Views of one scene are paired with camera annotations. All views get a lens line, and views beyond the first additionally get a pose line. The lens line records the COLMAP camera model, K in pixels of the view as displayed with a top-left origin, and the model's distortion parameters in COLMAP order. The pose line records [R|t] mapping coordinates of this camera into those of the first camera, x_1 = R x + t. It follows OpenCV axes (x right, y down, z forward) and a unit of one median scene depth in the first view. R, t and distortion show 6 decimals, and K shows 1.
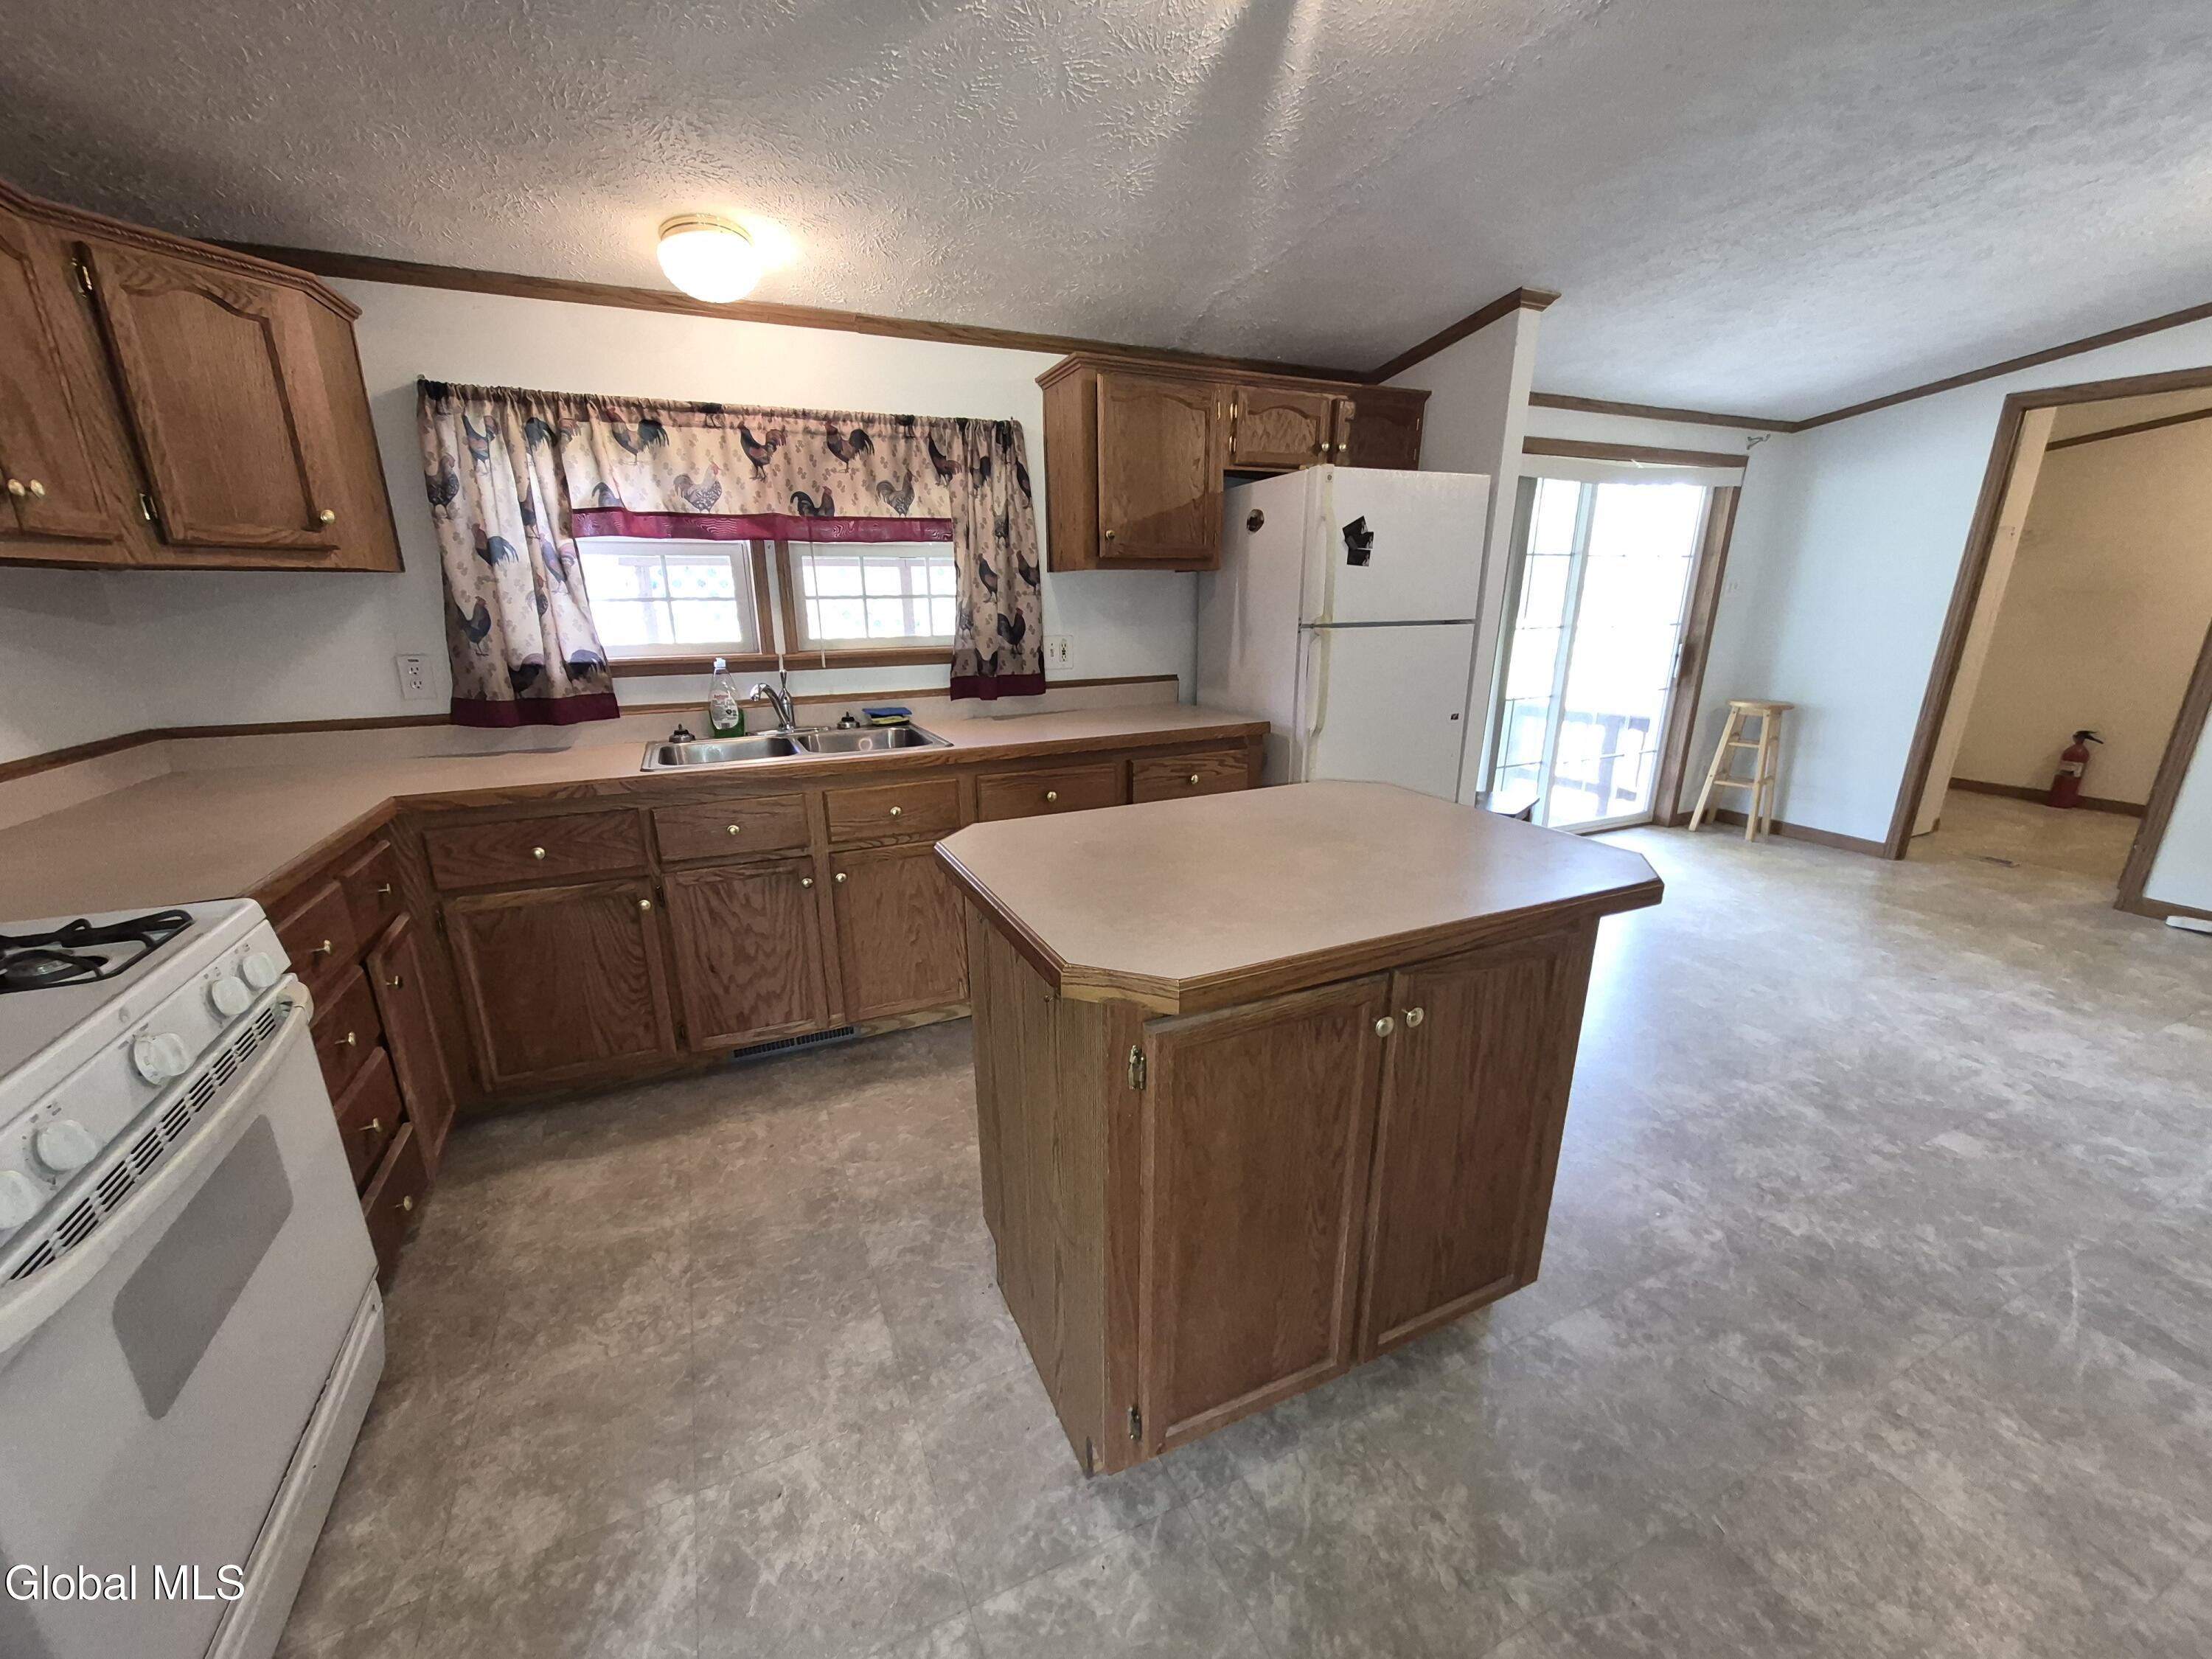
lens RADIAL K [[865.5, 0, 1085.4], [0, 865.5, 852.1], [0, 0, 1]] dist [0.002740, -0.000718]
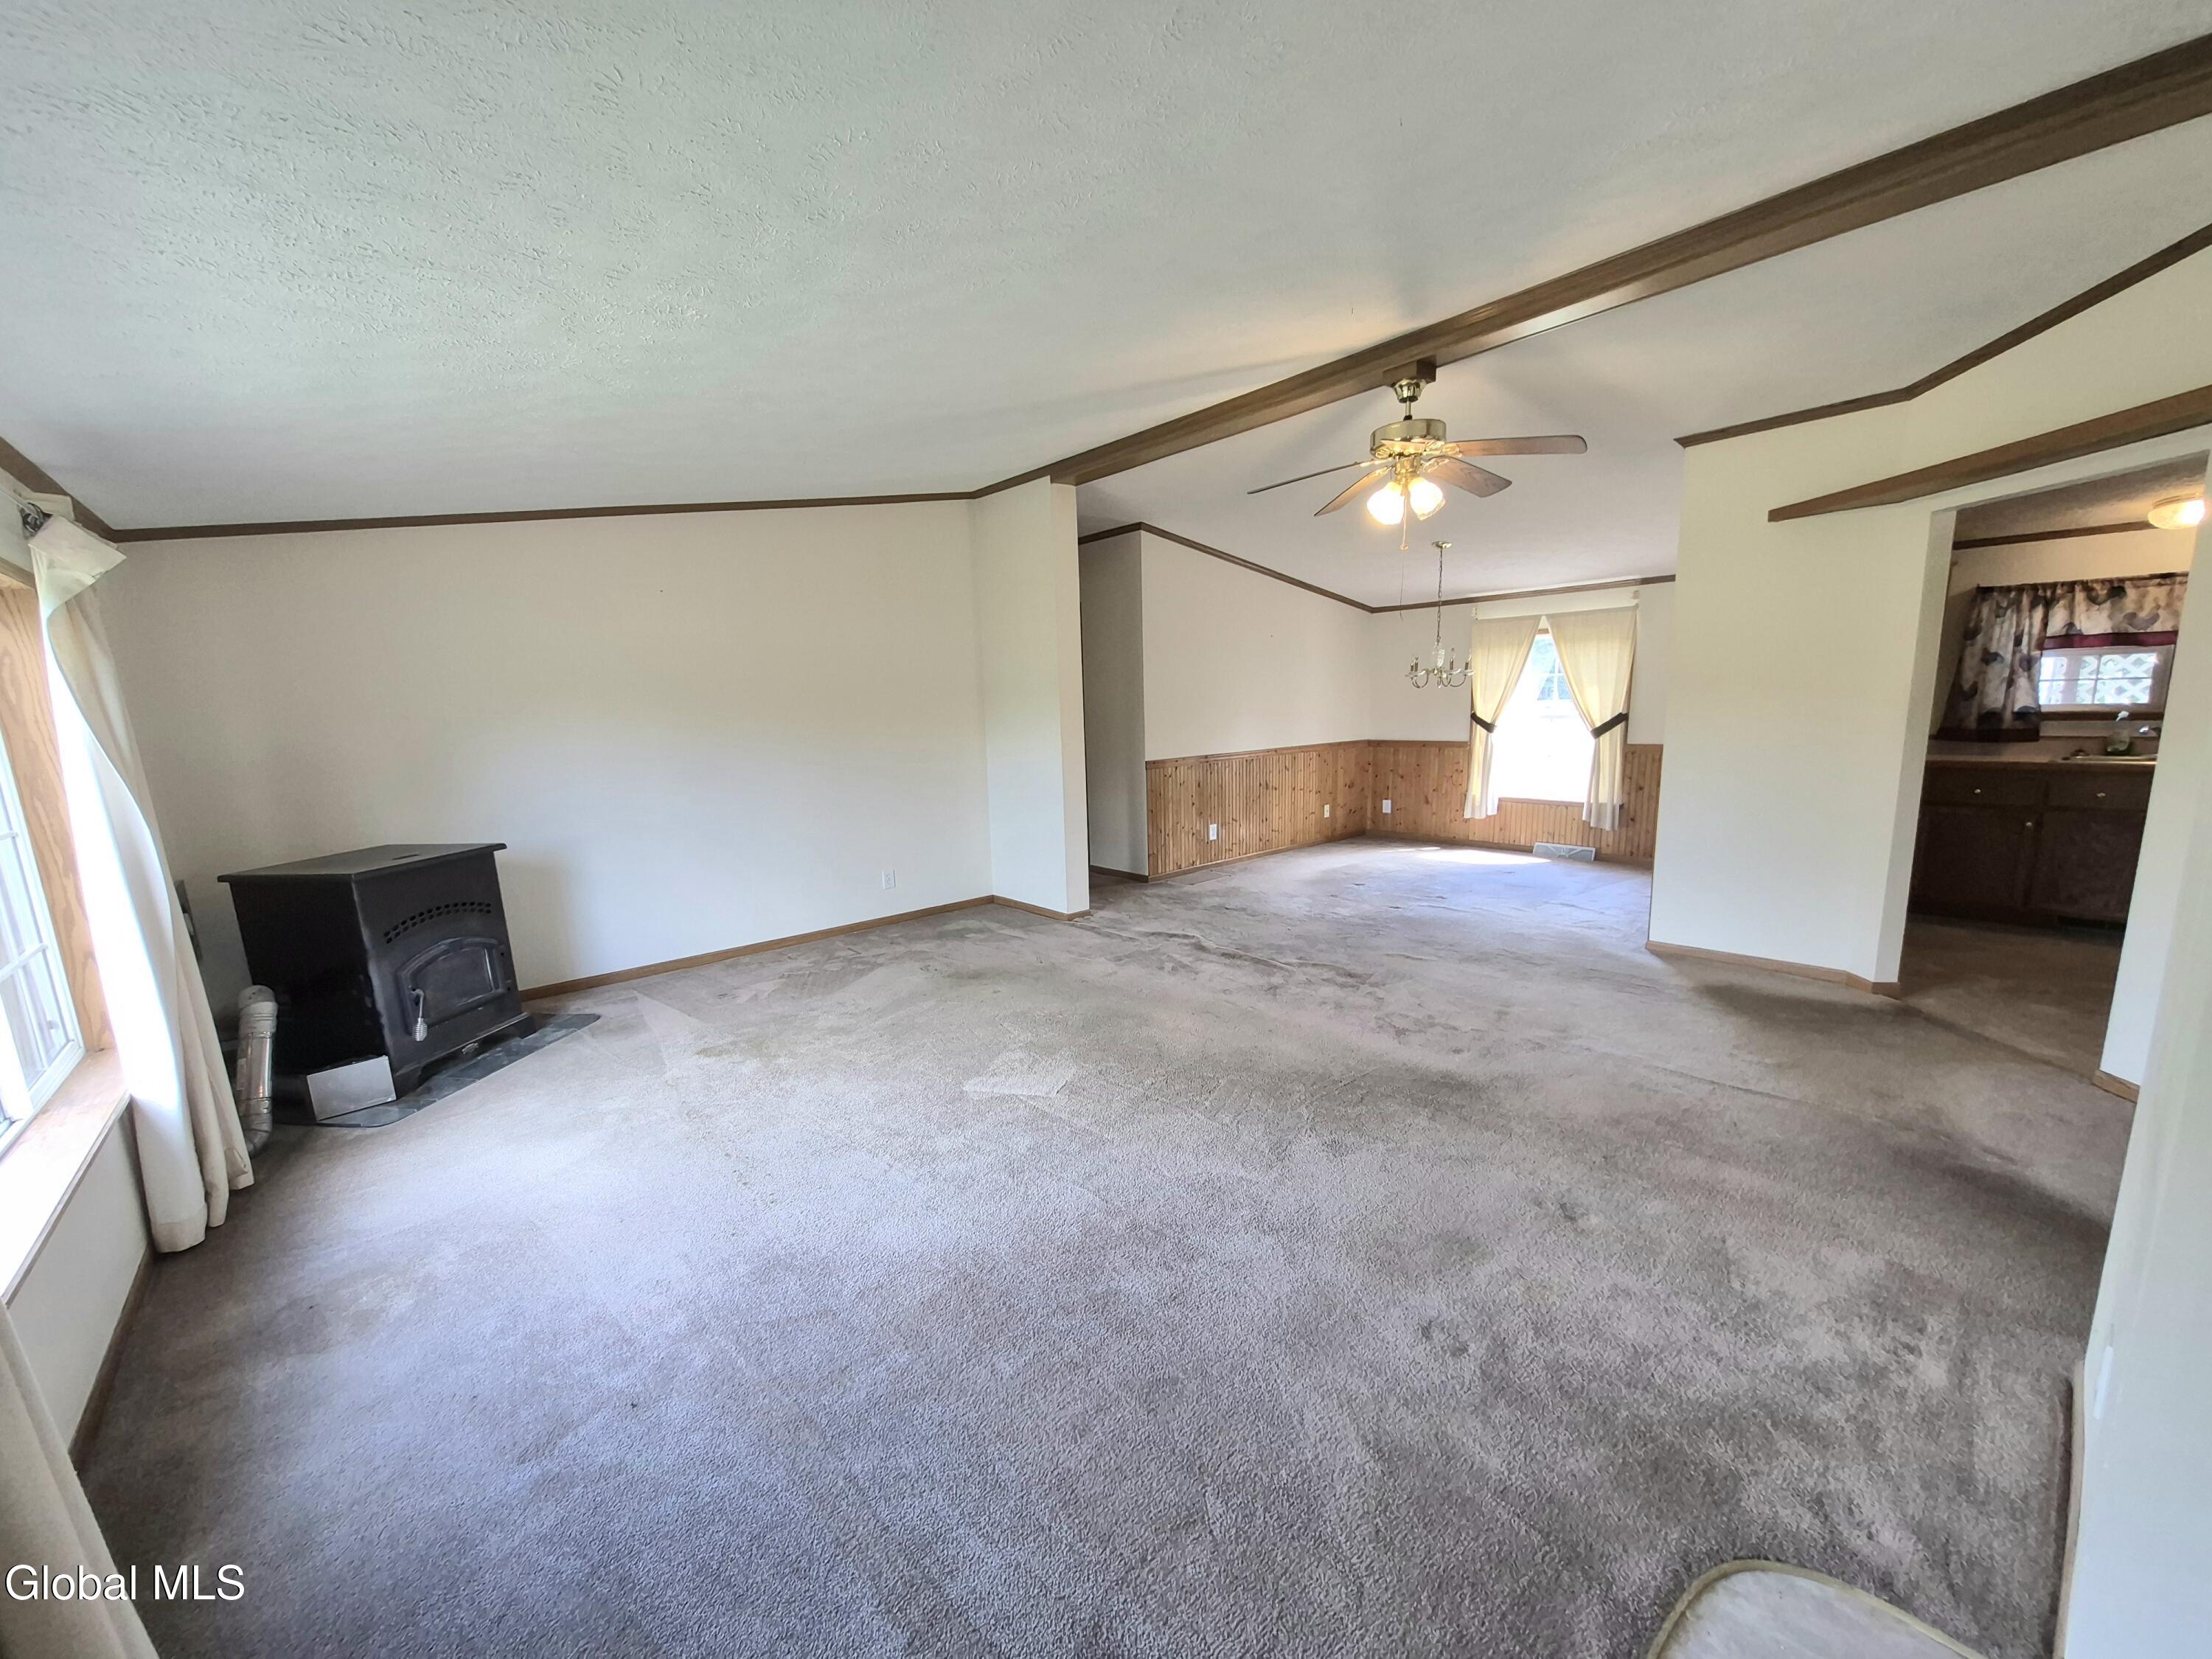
lens RADIAL K [[865.5, 0, 1094.1], [0, 865.5, 852.3], [0, 0, 1]] dist [0.002740, -0.000718]
pose [[0.292778, 0.165949, -0.941670, 0.648684], [-0.243478, 0.965300, 0.094413, 0.382039], [0.924662, 0.201634, 0.323024, -1.396877]]
